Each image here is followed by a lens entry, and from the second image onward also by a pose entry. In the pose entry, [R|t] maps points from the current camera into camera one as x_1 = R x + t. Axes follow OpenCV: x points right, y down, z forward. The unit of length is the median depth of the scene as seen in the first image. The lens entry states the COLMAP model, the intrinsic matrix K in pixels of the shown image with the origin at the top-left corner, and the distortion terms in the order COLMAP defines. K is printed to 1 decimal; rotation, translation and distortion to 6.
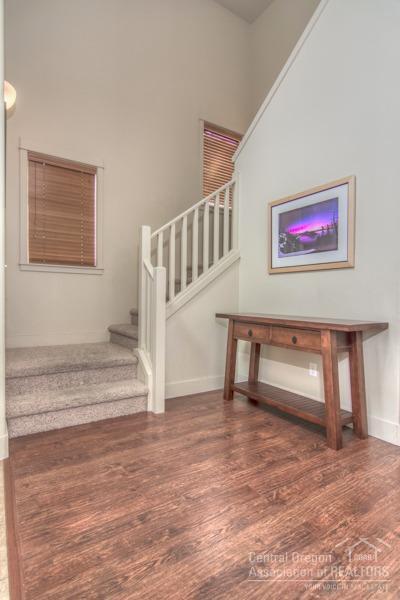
lens RADIAL K [[315.9, 0, 200.0], [0, 315.9, 298.1], [0, 0, 1]] dist [0.001139, 0.000503]
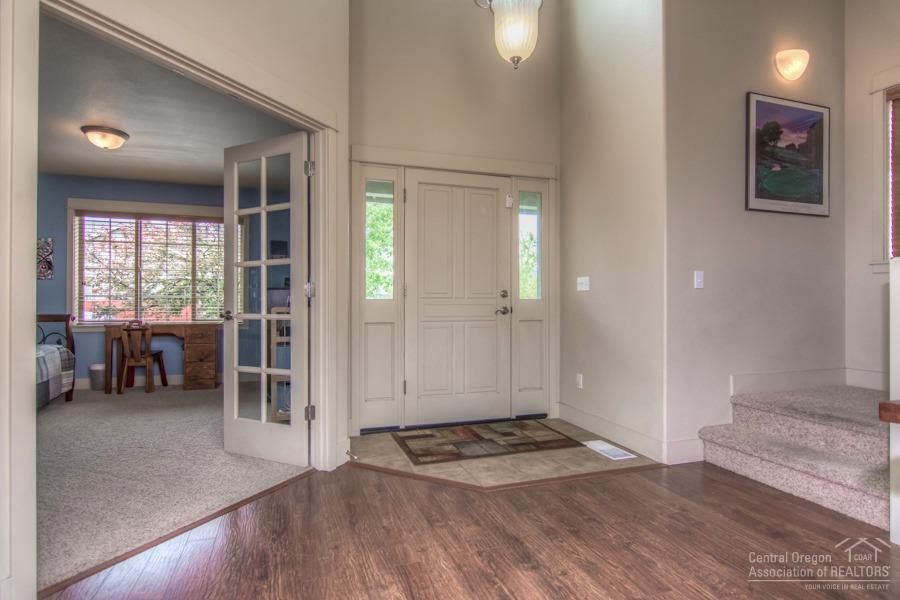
lens RADIAL K [[473.8, 0, 449.6], [0, 473.8, 302.0], [0, 0, 1]] dist [0.001139, 0.000503]
pose [[-0.242673, -0.012268, -0.970031, 1.270188], [-0.012518, 0.999876, -0.009514, -0.013366], [0.970027, 0.009834, -0.242796, 0.779996]]
